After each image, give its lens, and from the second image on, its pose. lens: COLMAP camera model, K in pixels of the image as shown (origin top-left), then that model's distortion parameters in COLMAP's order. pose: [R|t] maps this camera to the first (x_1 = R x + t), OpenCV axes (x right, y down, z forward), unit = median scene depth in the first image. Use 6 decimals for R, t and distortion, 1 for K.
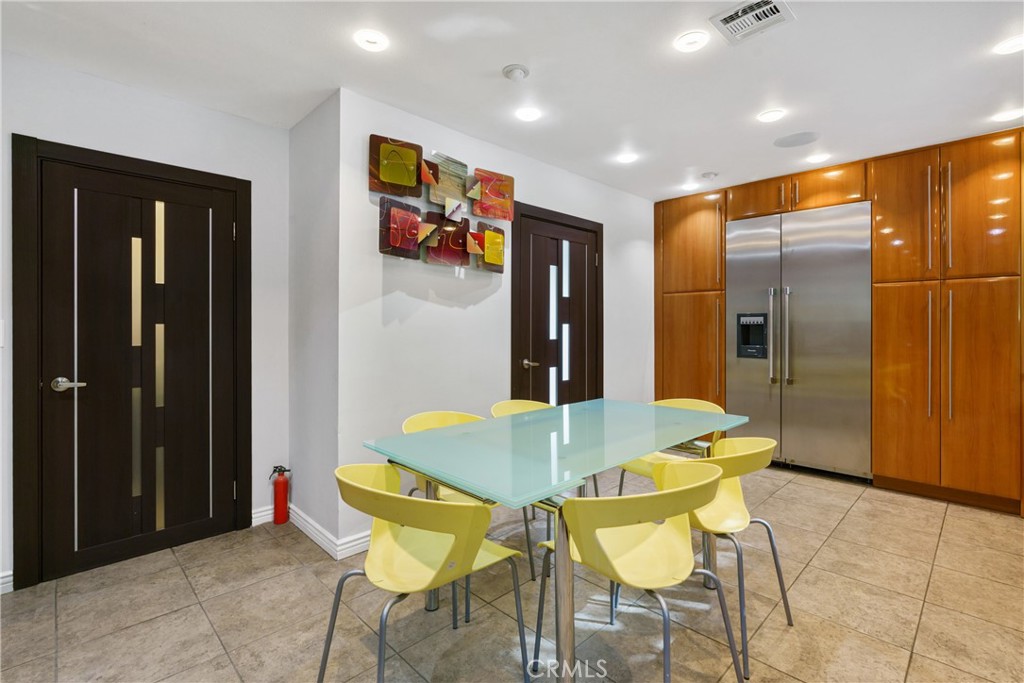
lens RADIAL K [[468.6, 0, 514.0], [0, 468.6, 335.5], [0, 0, 1]] dist [-0.001511, 0.000067]
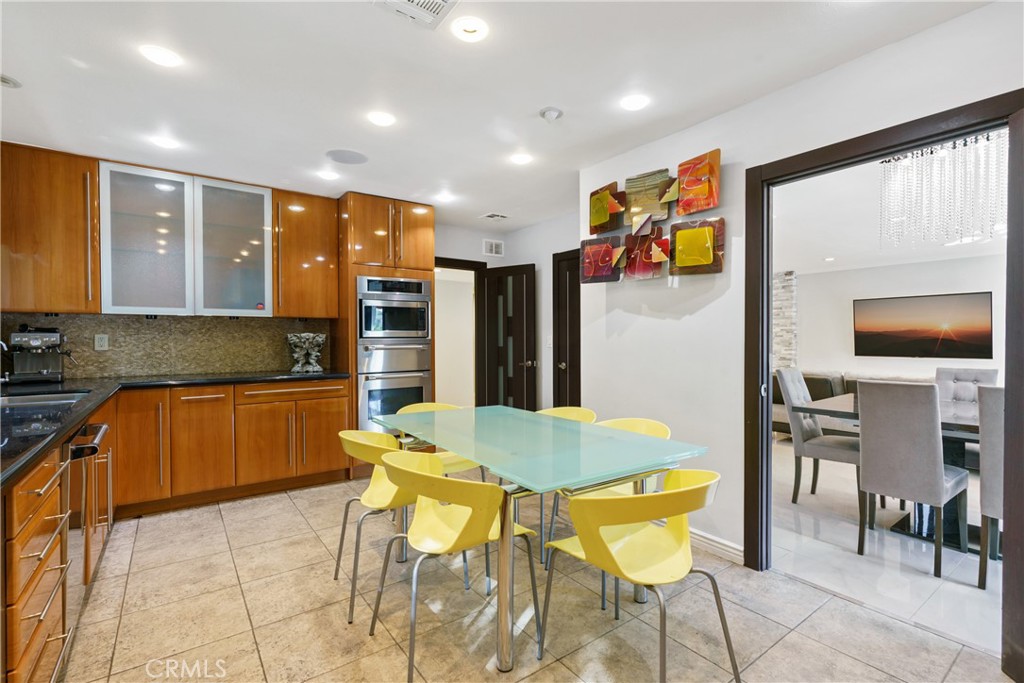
lens RADIAL K [[468.6, 0, 513.4], [0, 468.6, 339.4], [0, 0, 1]] dist [-0.001511, 0.000067]
pose [[-0.157054, 0.001351, -0.987589, 0.739915], [-0.022432, 0.999736, 0.004935, -0.013198], [0.987335, 0.022929, -0.156982, 0.710825]]
